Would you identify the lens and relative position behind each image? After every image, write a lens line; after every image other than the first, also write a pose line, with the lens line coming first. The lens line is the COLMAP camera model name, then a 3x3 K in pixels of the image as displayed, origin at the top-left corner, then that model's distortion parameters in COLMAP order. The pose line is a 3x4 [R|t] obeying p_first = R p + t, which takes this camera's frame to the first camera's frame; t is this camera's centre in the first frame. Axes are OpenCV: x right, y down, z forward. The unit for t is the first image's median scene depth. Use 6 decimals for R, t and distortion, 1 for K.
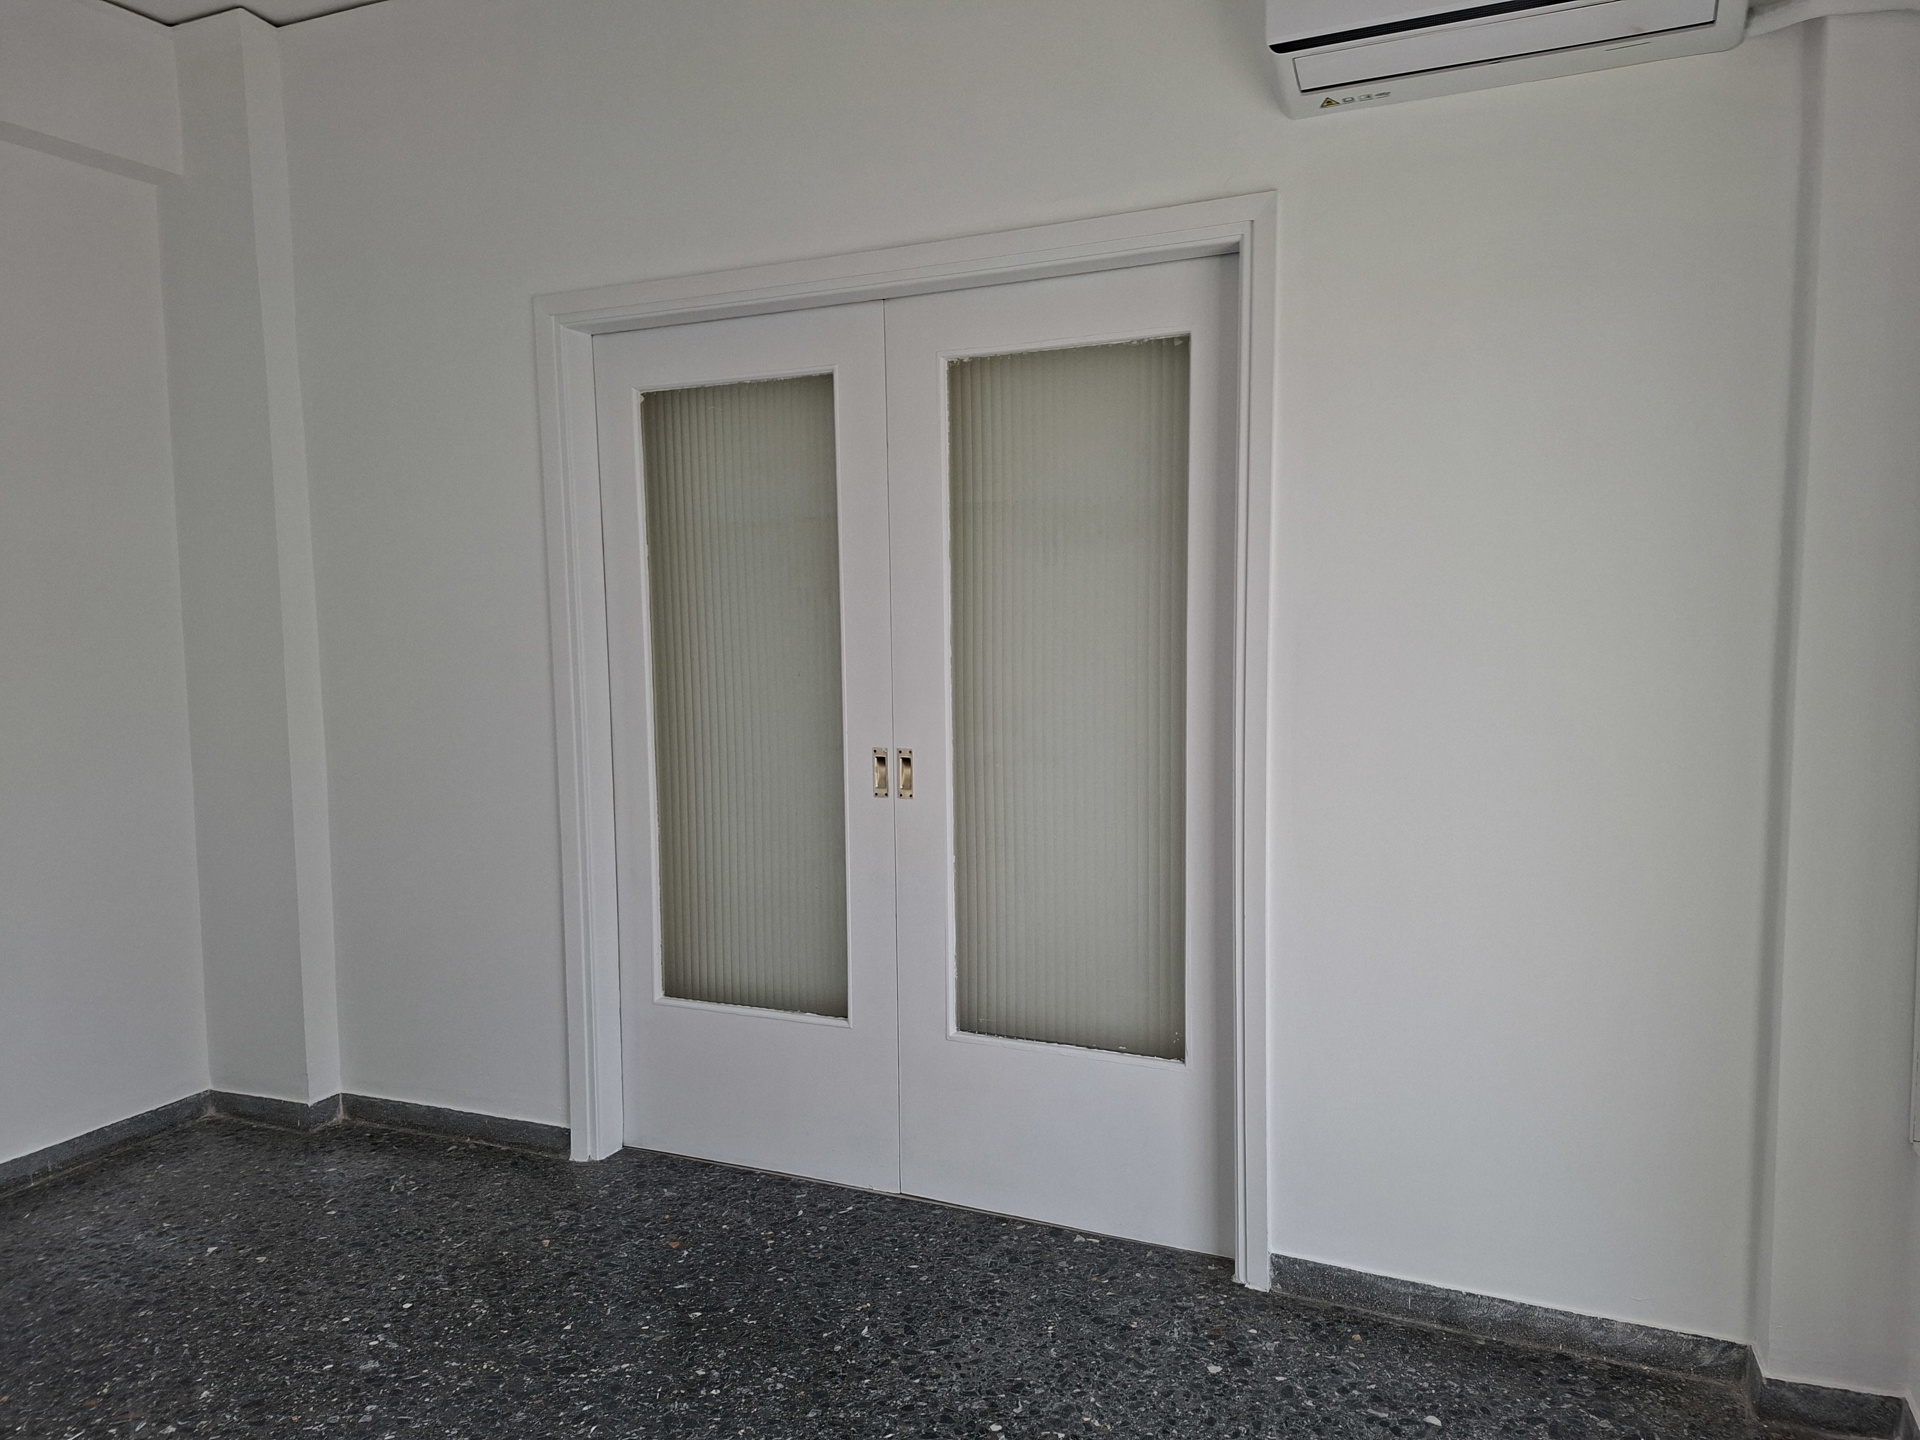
lens RADIAL K [[1318.9, 0, 971.8], [0, 1318.9, 743.4], [0, 0, 1]] dist [0.100000, -0.118940]
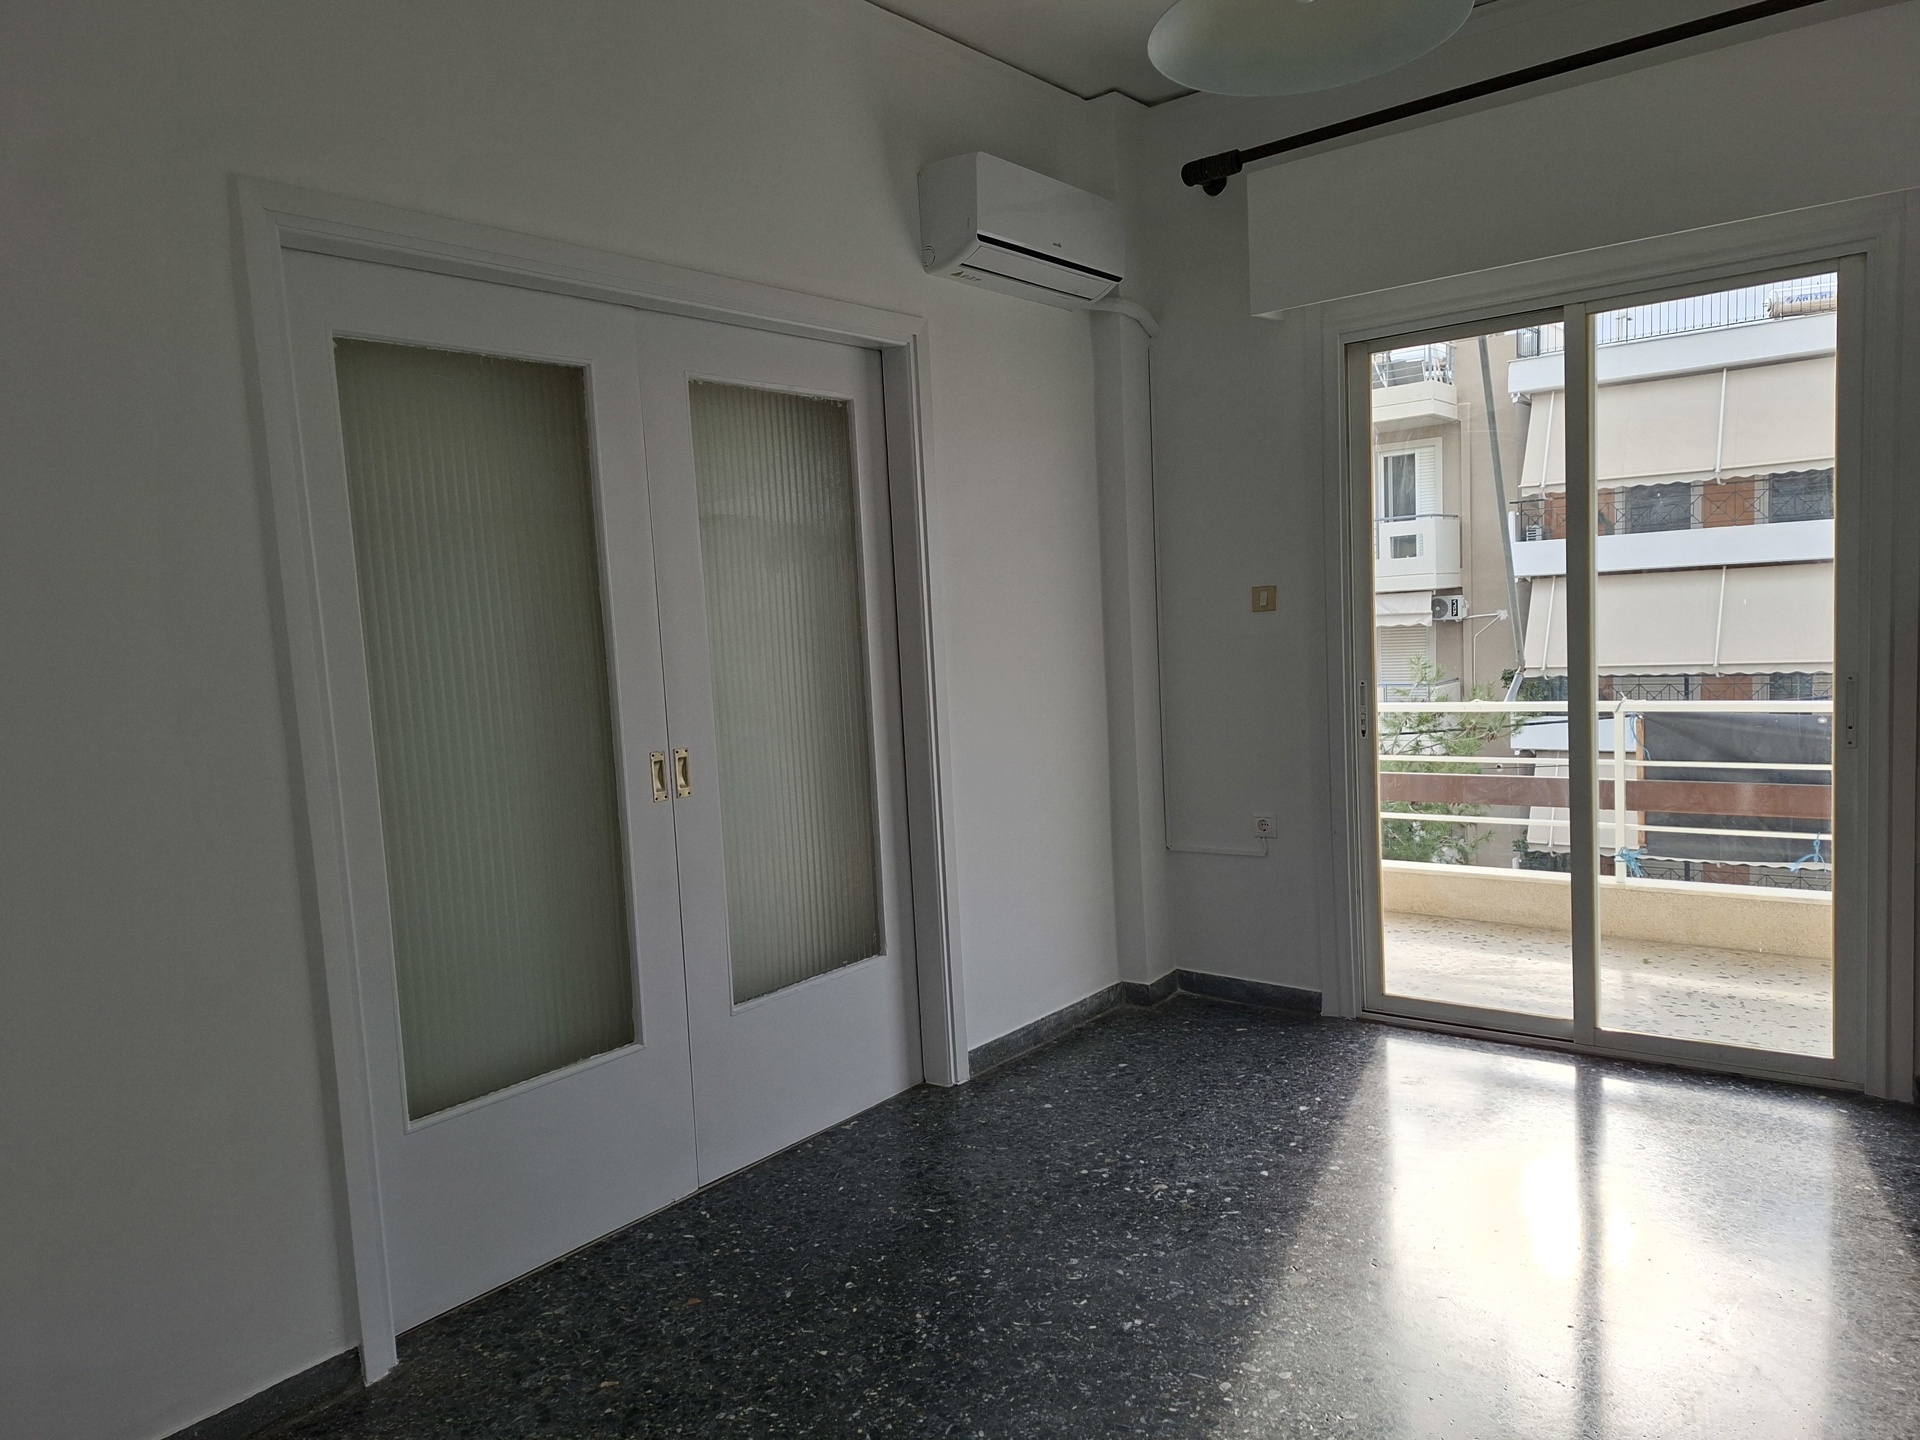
lens RADIAL K [[1318.9, 0, 971.8], [0, 1318.9, 743.4], [0, 0, 1]] dist [0.100000, -0.118940]
pose [[0.250409, -0.096665, 0.963302, -1.034601], [0.143630, 0.987701, 0.061777, -0.032345], [-0.957427, 0.122890, 0.261213, 0.538935]]
